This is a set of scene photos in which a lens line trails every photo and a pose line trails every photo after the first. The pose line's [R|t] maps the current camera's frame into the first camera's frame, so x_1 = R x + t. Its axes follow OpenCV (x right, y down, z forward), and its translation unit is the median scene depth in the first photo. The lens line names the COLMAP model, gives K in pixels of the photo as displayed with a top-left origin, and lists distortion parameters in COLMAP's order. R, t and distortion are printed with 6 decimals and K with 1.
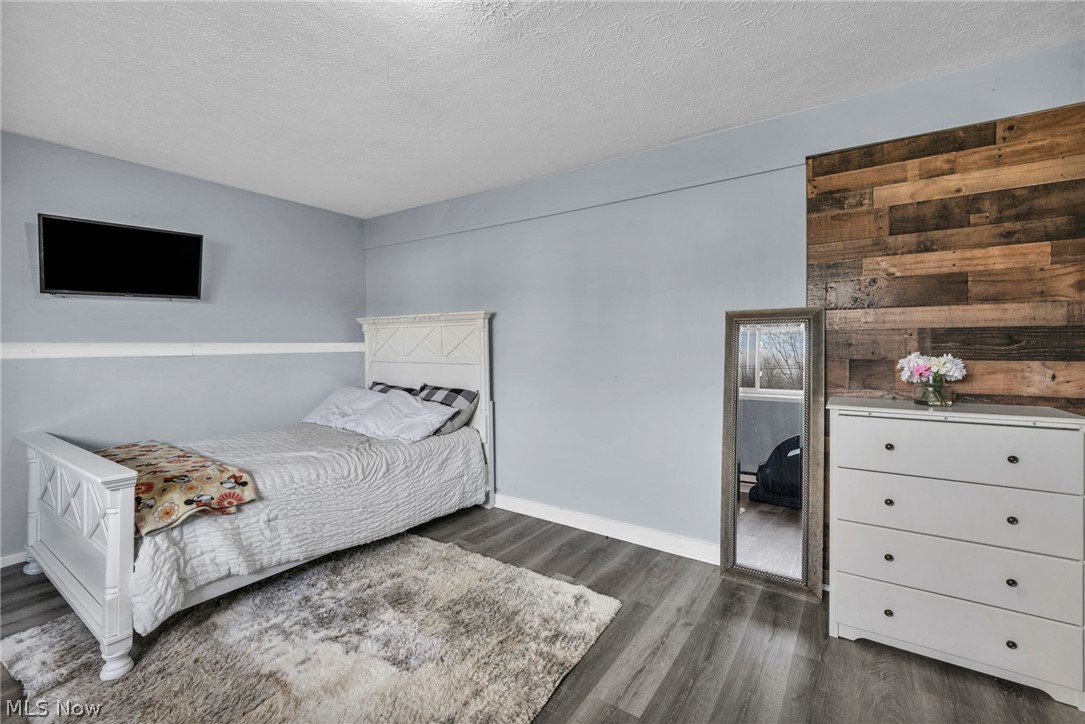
lens RADIAL K [[466.1, 0, 539.3], [0, 466.1, 346.7], [0, 0, 1]] dist [-0.001919, -0.000225]
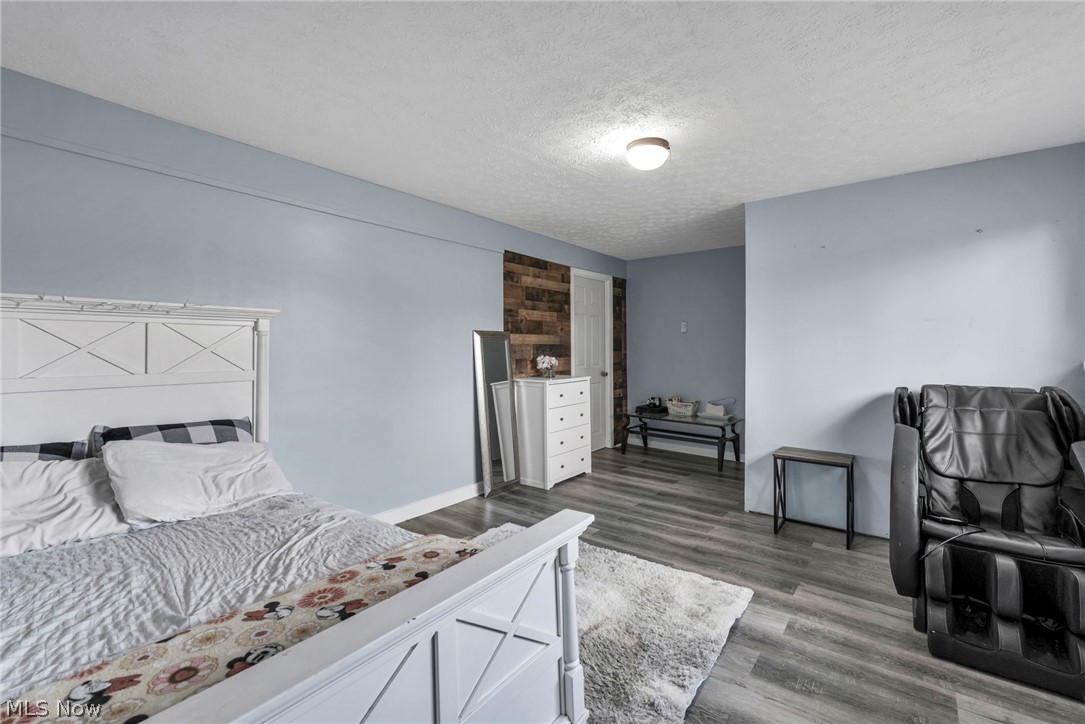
lens RADIAL K [[466.1, 0, 539.3], [0, 466.1, 346.7], [0, 0, 1]] dist [-0.001919, -0.000225]
pose [[0.044600, 0.008191, 0.998971, -1.257486], [0.009941, 0.999913, -0.008642, -0.008001], [-0.998955, 0.010316, 0.044515, 0.790505]]
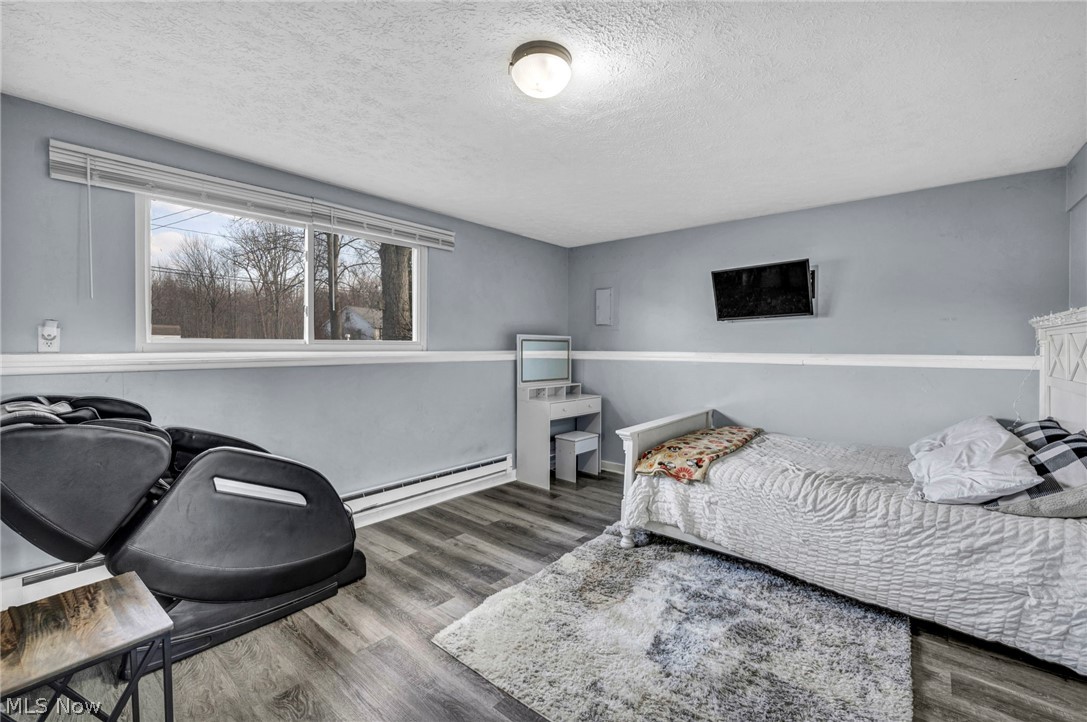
lens RADIAL K [[466.9, 0, 540.3], [0, 466.9, 345.6], [0, 0, 1]] dist [-0.001919, -0.000225]
pose [[-0.100571, 0.005899, -0.994912, 0.682124], [-0.005156, 0.999966, 0.006450, -0.045556], [0.994917, 0.005778, -0.100537, 0.673077]]
